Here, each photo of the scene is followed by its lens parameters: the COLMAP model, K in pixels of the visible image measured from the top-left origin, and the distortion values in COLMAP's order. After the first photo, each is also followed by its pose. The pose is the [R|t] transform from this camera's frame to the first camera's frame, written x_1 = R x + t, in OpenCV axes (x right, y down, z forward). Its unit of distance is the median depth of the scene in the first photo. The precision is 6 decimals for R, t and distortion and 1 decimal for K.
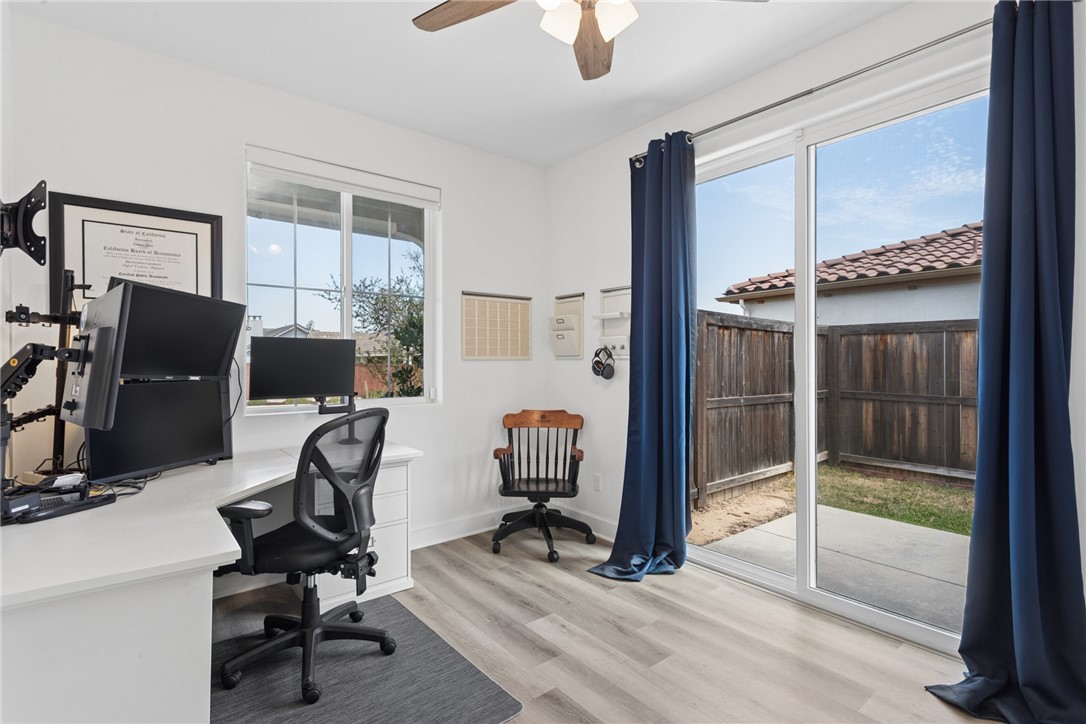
lens RADIAL K [[520.3, 0, 533.1], [0, 520.3, 362.0], [0, 0, 1]] dist [0.002205, 0.000353]
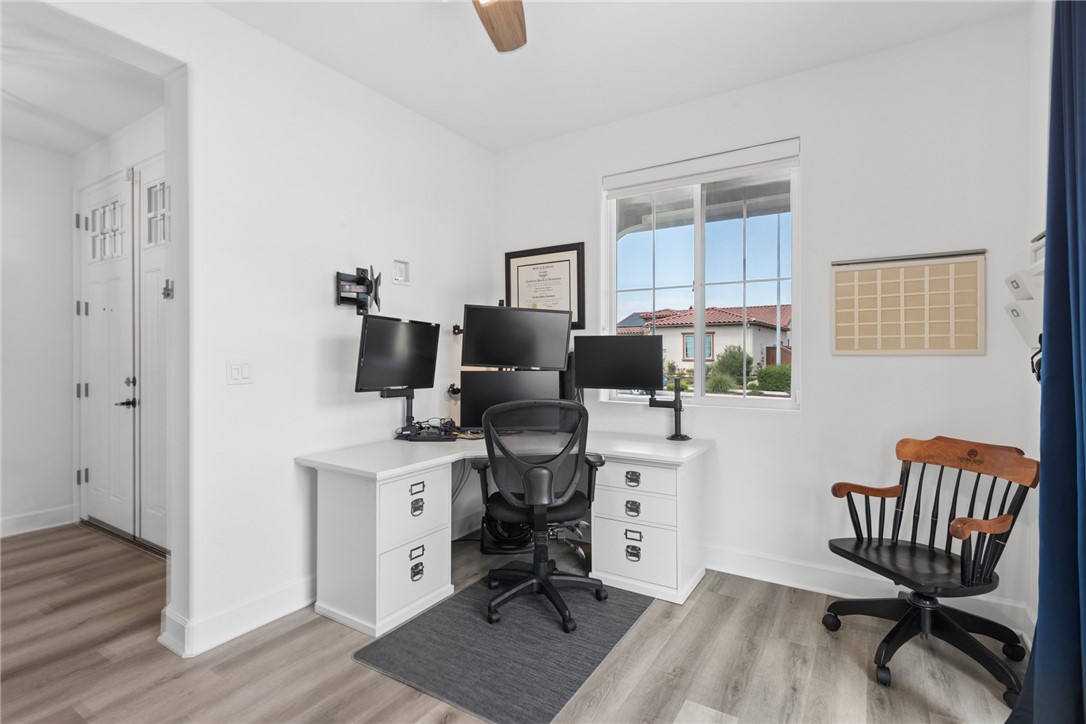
lens RADIAL K [[520.3, 0, 532.7], [0, 520.3, 356.7], [0, 0, 1]] dist [0.002205, 0.000353]
pose [[0.320765, 0.004127, -0.947150, 0.496347], [-0.004543, 0.999986, 0.002818, -0.002621], [0.947148, 0.003399, 0.320779, 0.416213]]
